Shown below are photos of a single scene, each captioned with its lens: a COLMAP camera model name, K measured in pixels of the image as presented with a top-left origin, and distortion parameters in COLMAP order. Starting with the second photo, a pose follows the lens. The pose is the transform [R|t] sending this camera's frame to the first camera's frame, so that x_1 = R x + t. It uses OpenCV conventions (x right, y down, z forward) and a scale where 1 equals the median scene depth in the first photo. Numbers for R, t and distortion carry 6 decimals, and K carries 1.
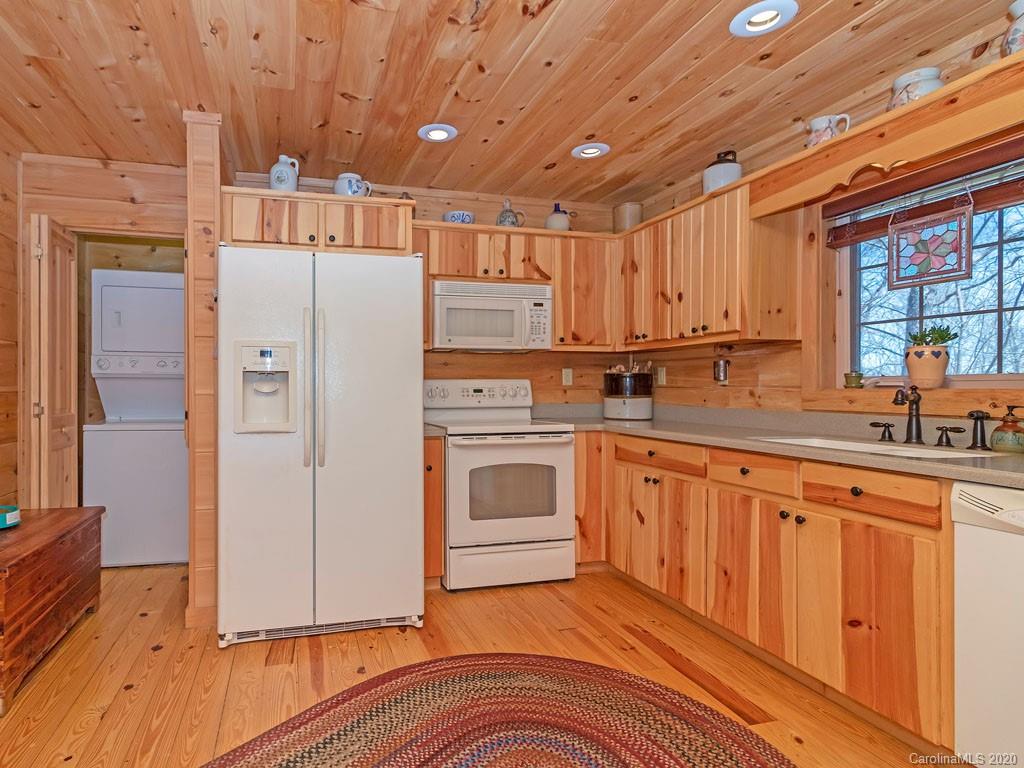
lens RADIAL K [[459.5, 0, 462.5], [0, 459.5, 370.9], [0, 0, 1]] dist [-0.004843, 0.000654]
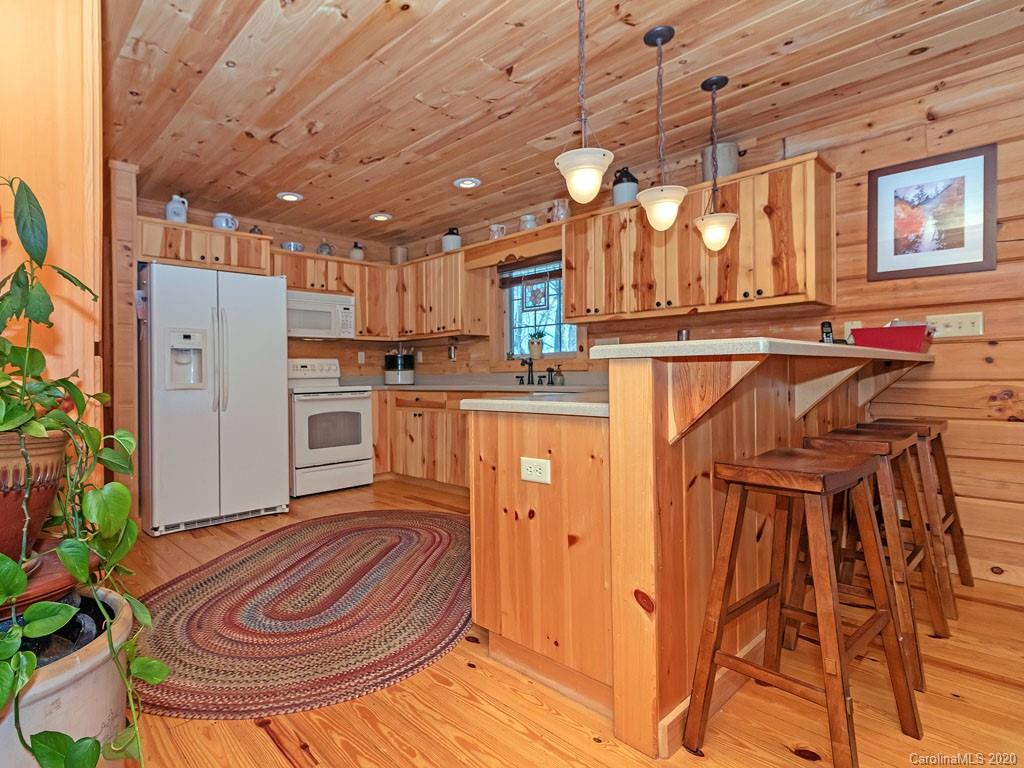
lens RADIAL K [[562.6, 0, 475.2], [0, 562.6, 370.0], [0, 0, 1]] dist [0.001599, 0.000348]
pose [[0.853973, -0.010348, 0.520214, -0.504990], [0.010779, 0.999939, 0.002195, 0.066889], [-0.520205, 0.003733, 0.854033, -0.926658]]
